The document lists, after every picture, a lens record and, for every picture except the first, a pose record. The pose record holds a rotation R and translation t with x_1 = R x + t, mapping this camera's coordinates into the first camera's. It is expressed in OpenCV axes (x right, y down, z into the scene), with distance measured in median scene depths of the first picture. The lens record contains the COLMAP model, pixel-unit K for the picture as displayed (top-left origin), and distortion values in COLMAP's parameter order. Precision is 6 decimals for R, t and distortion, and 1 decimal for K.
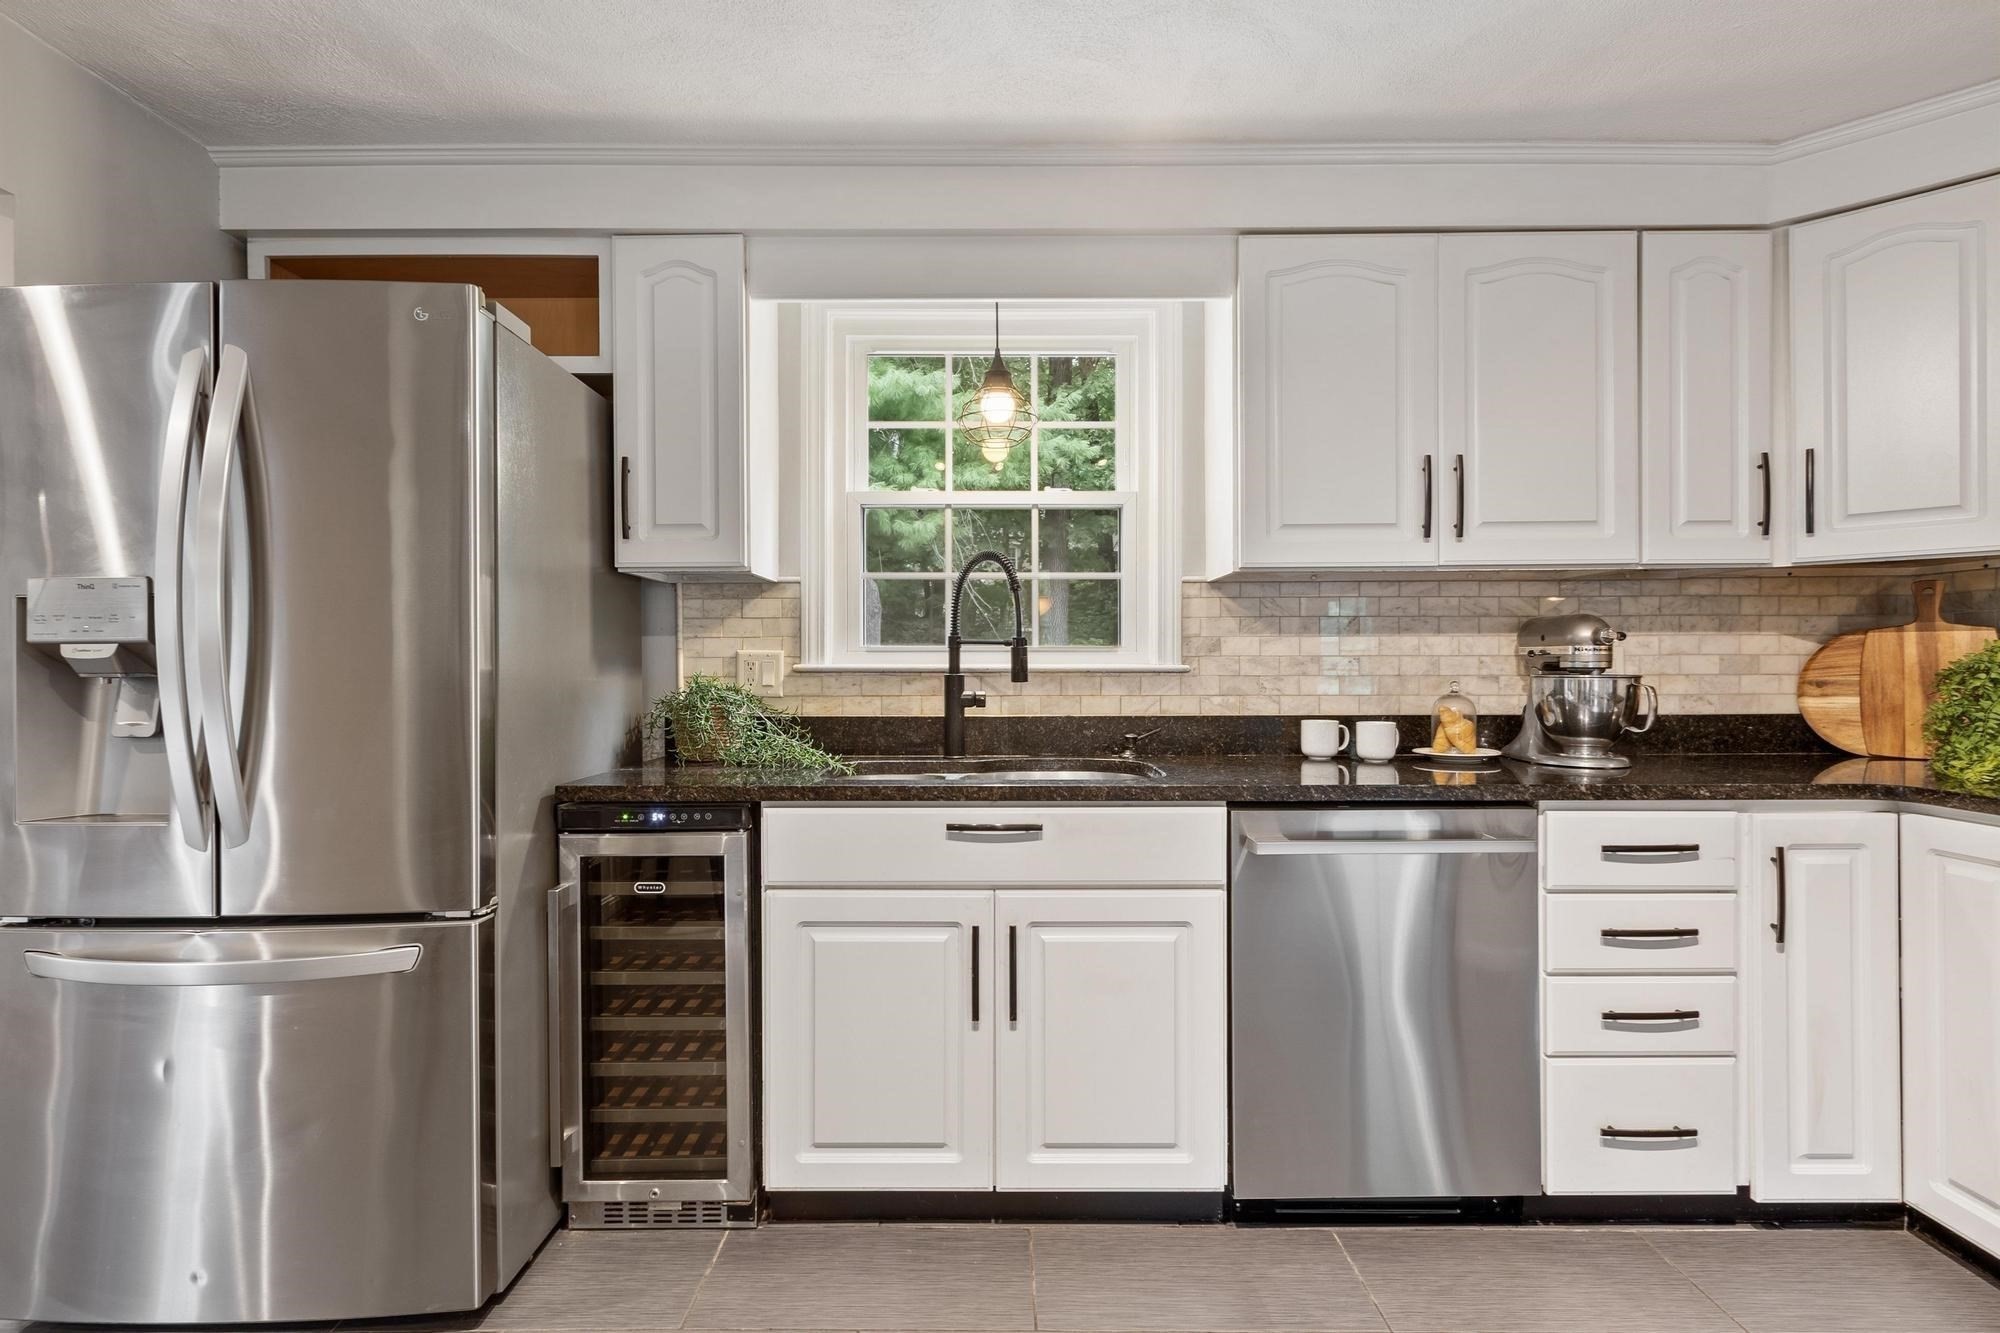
lens RADIAL K [[1001.0, 0, 988.2], [0, 1001.0, 667.7], [0, 0, 1]] dist [0.002962, 0.000631]
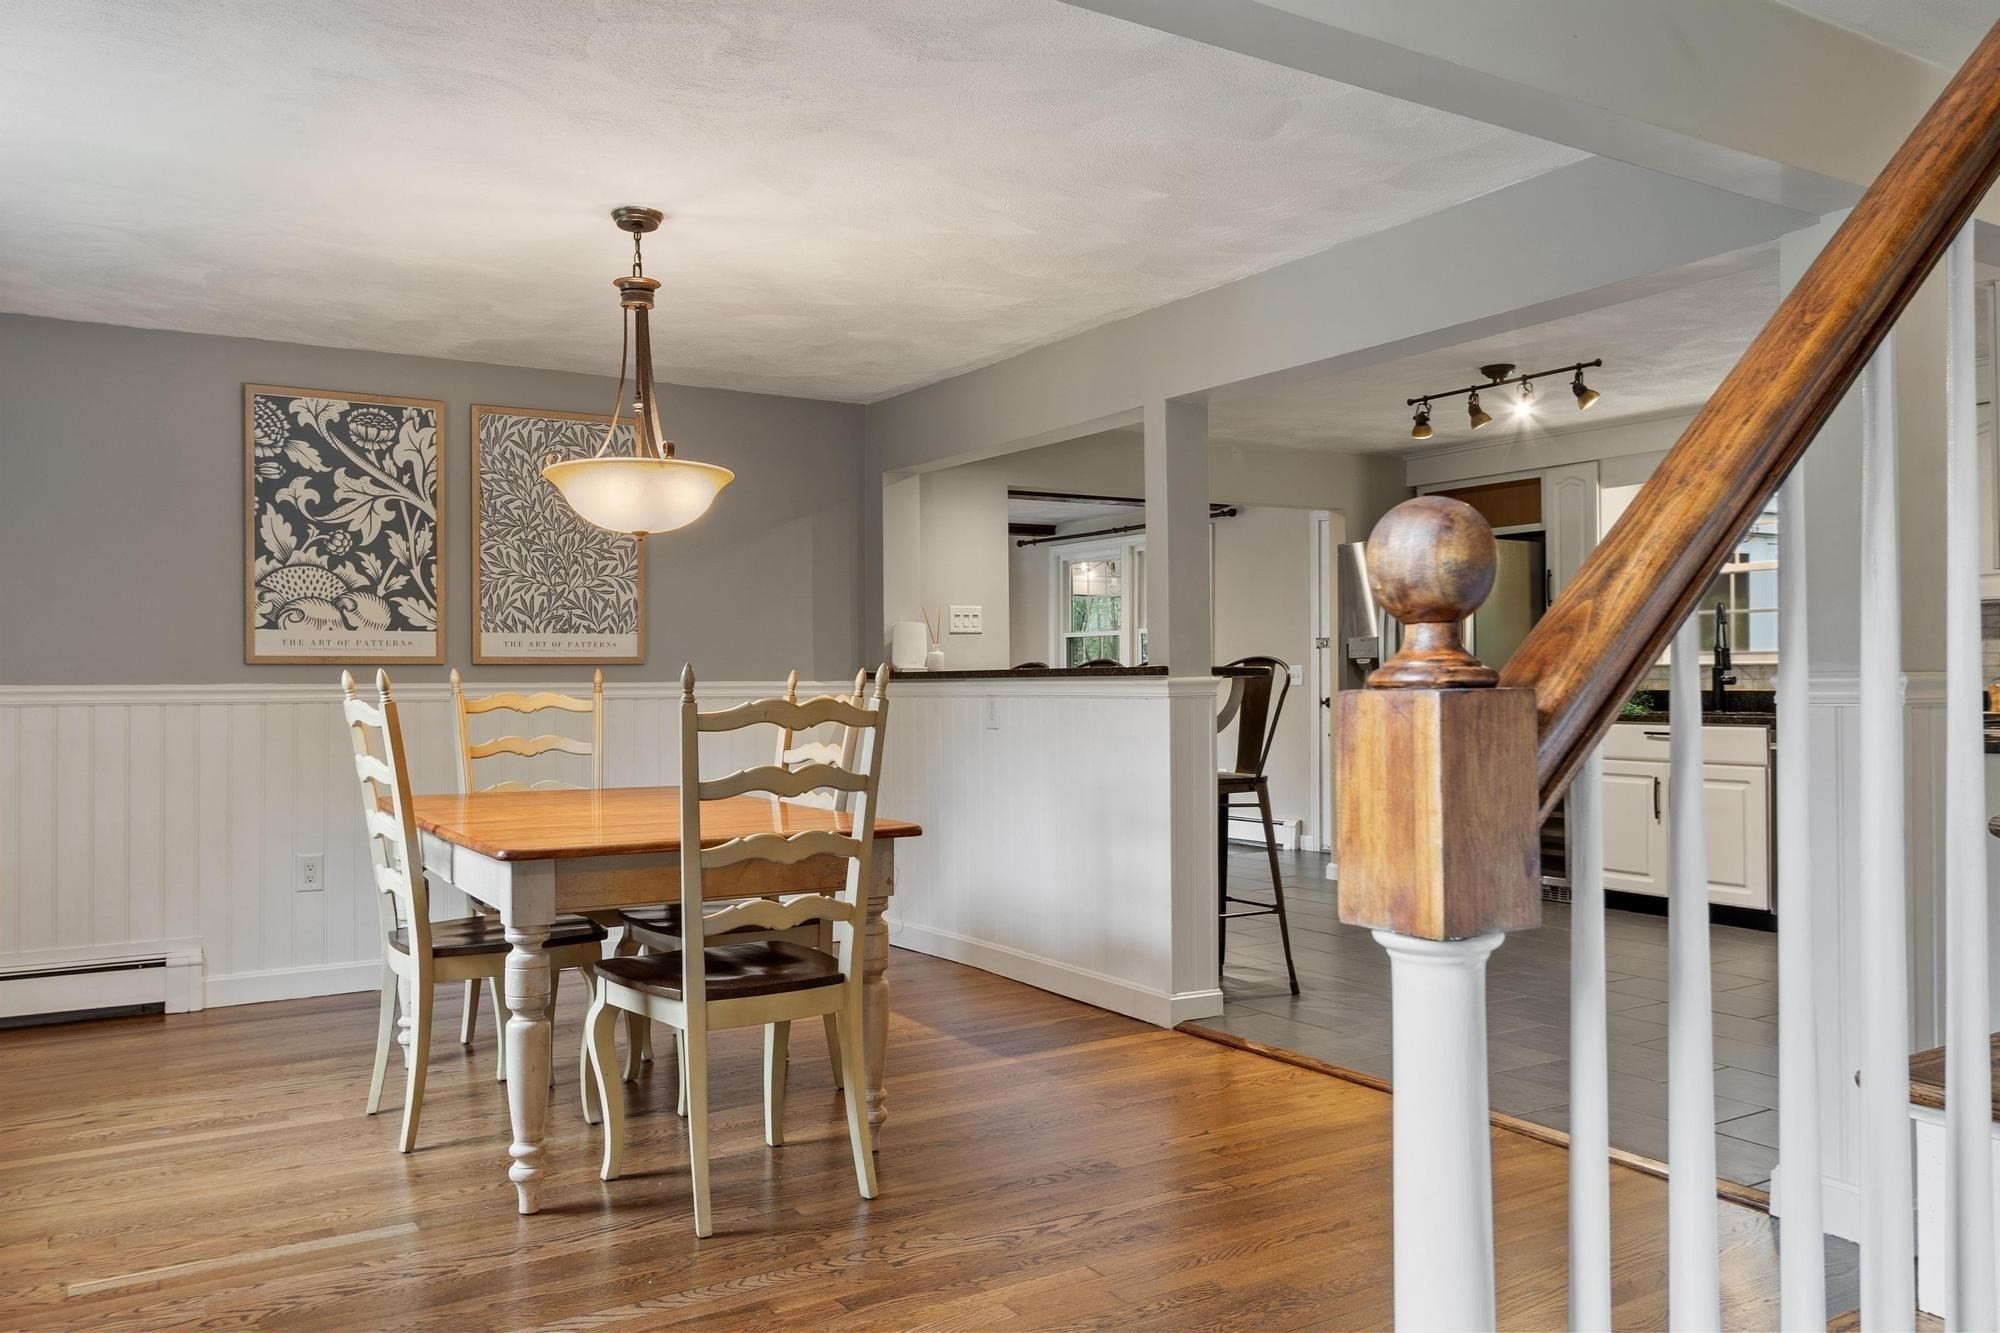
lens RADIAL K [[1517.3, 0, 990.7], [0, 1517.3, 676.5], [0, 0, 1]] dist [0.011256, 0.002021]
pose [[0.534808, -0.003358, -0.844967, 1.674835], [0.005258, 0.999986, -0.000646, 0.018917], [0.844957, -0.004097, 0.534818, -1.694088]]
